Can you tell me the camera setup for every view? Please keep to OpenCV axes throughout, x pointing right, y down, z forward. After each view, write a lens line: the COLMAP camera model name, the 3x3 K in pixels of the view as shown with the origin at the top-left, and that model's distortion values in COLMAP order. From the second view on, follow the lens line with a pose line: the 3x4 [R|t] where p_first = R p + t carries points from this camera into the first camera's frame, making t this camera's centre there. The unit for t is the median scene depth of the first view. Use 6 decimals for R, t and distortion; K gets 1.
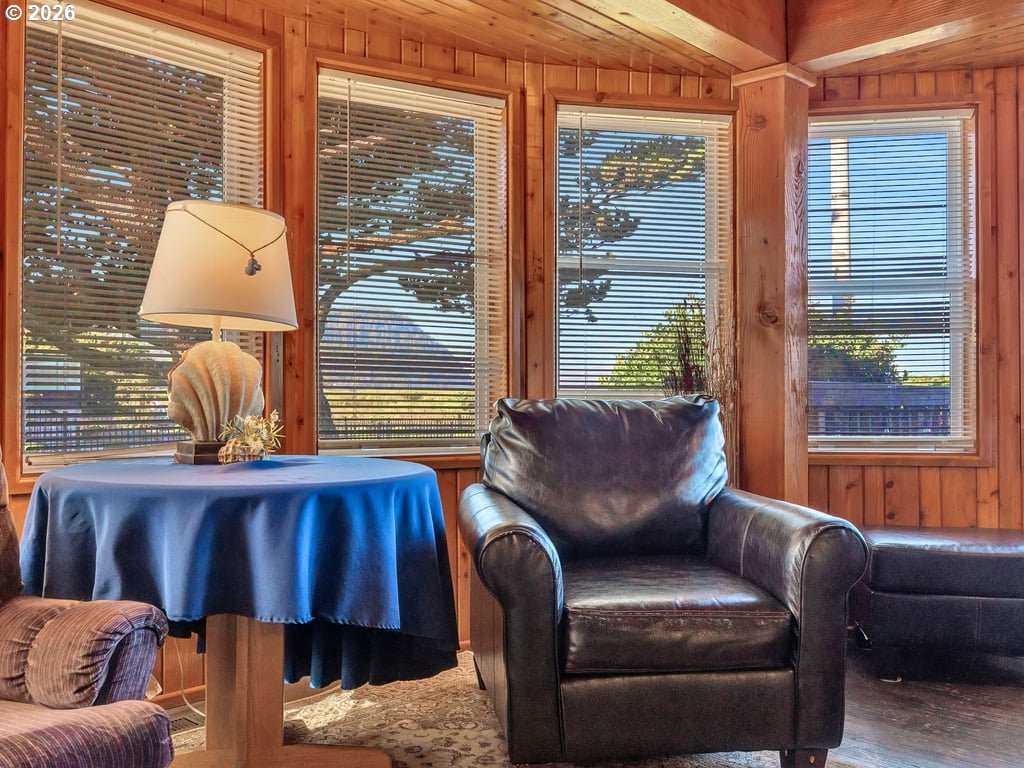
lens RADIAL K [[1000.4, 0, 543.5], [0, 1000.4, 383.4], [0, 0, 1]] dist [0.003698, 0.000000]
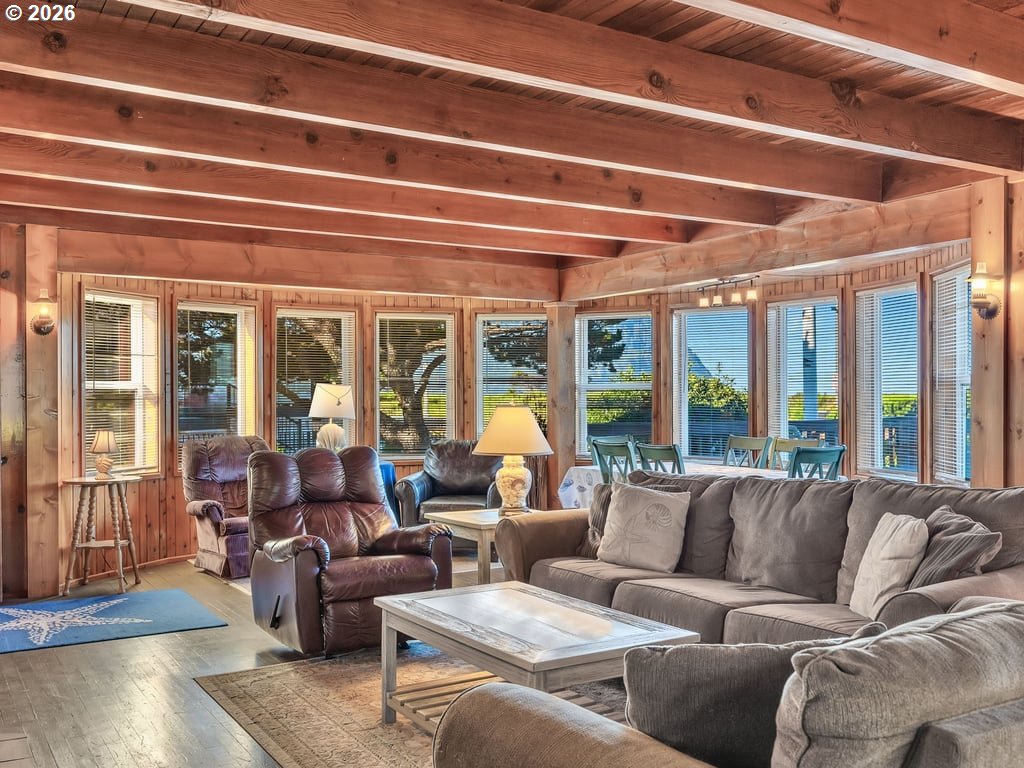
lens RADIAL K [[1000.4, 0, 516.0], [0, 1000.4, 388.5], [0, 0, 1]] dist [0.003698, 0.000000]
pose [[0.971508, -0.006484, -0.236918, 0.734581], [0.008388, 0.999940, 0.007031, -0.126322], [0.236858, -0.008818, 0.971504, -1.435579]]
